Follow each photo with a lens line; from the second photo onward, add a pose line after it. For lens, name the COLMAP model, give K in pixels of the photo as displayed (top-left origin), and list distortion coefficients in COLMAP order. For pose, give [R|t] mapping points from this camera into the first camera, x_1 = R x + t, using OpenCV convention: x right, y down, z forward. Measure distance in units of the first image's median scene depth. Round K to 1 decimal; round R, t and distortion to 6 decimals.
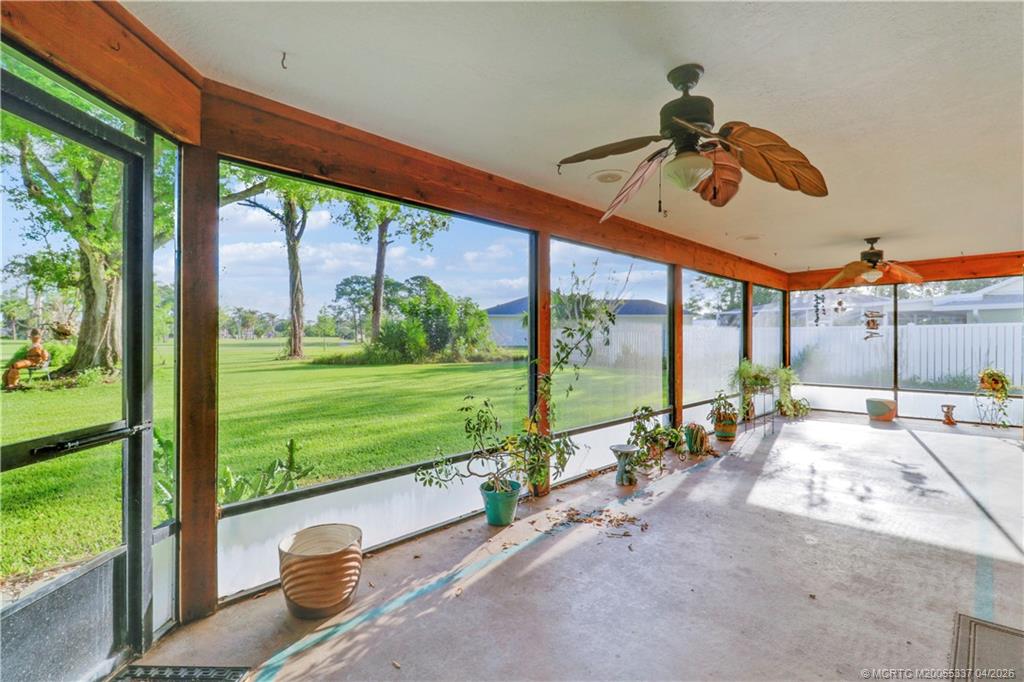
lens RADIAL K [[489.8, 0, 527.2], [0, 489.8, 337.7], [0, 0, 1]] dist [-0.004725, -0.001419]
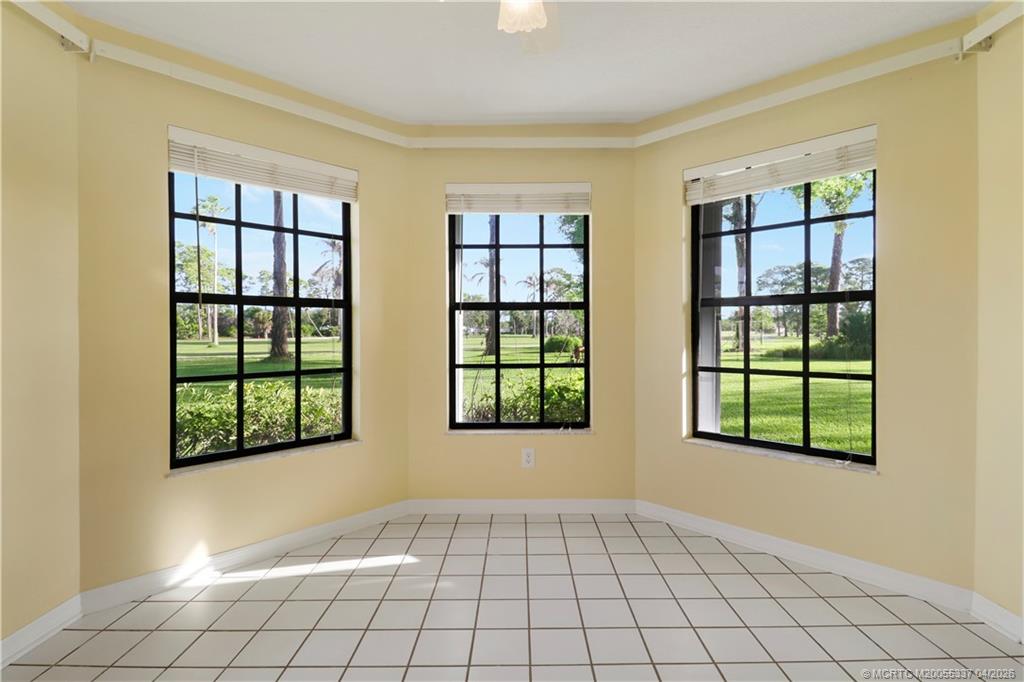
lens RADIAL K [[491.5, 0, 512.1], [0, 491.5, 333.9], [0, 0, 1]] dist [0.001452, 0.000038]
pose [[0.686353, -0.003504, -0.727260, -0.055534], [0.006225, 0.999980, 0.001056, 0.002222], [0.727242, -0.005252, 0.686361, -0.087635]]
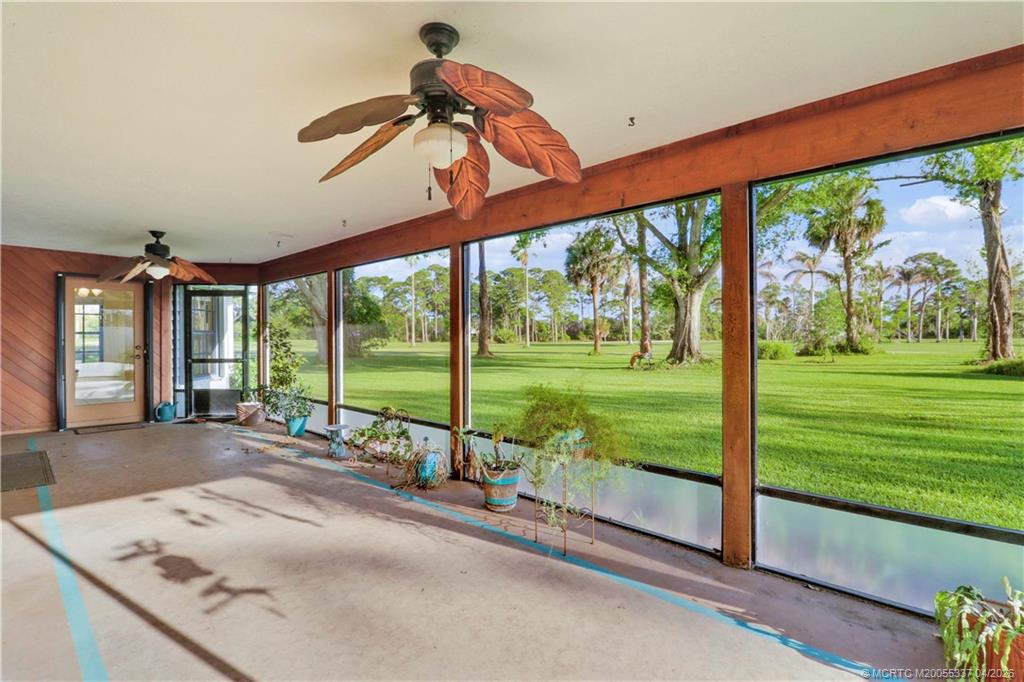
lens RADIAL K [[490.8, 0, 516.3], [0, 490.8, 343.4], [0, 0, 1]] dist [-0.002512, -0.001311]
pose [[0.023739, 0.007280, -0.999692, 0.283343], [0.006000, 0.999954, 0.007424, 0.001709], [0.999700, -0.006174, 0.023694, 0.279748]]
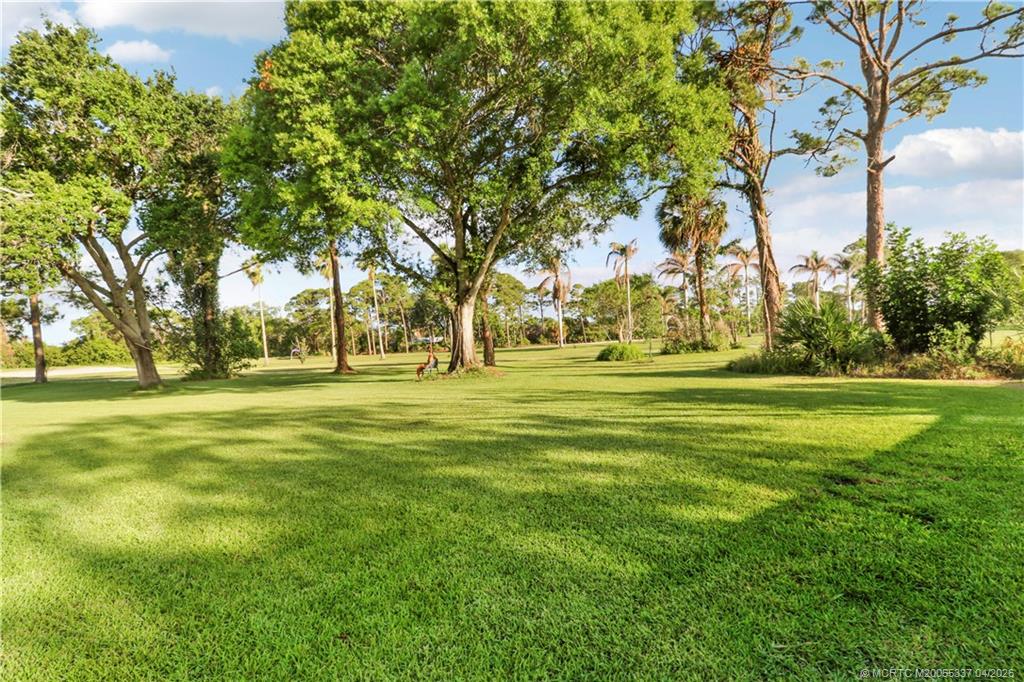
lens RADIAL K [[517.0, 0, 531.8], [0, 517.0, 343.7], [0, 0, 1]] dist [-0.002672, -0.000765]
pose [[0.052745, -0.001926, -0.998606, 0.372595], [0.055137, 0.998478, 0.000987, -0.002624], [0.997085, -0.055113, 0.052771, 0.640034]]
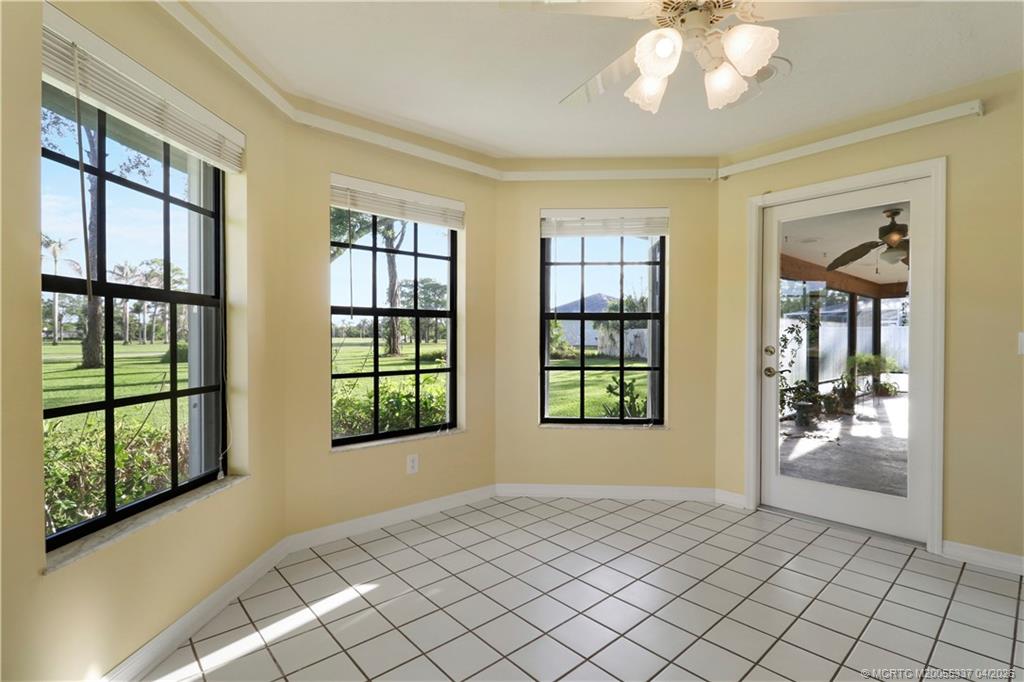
lens RADIAL K [[490.8, 0, 516.3], [0, 490.8, 343.4], [0, 0, 1]] dist [-0.002512, -0.001311]
pose [[0.996807, -0.001448, -0.079838, -0.111817], [0.002281, 0.999944, 0.010342, 0.001821], [0.079819, -0.010491, 0.996754, -0.124973]]
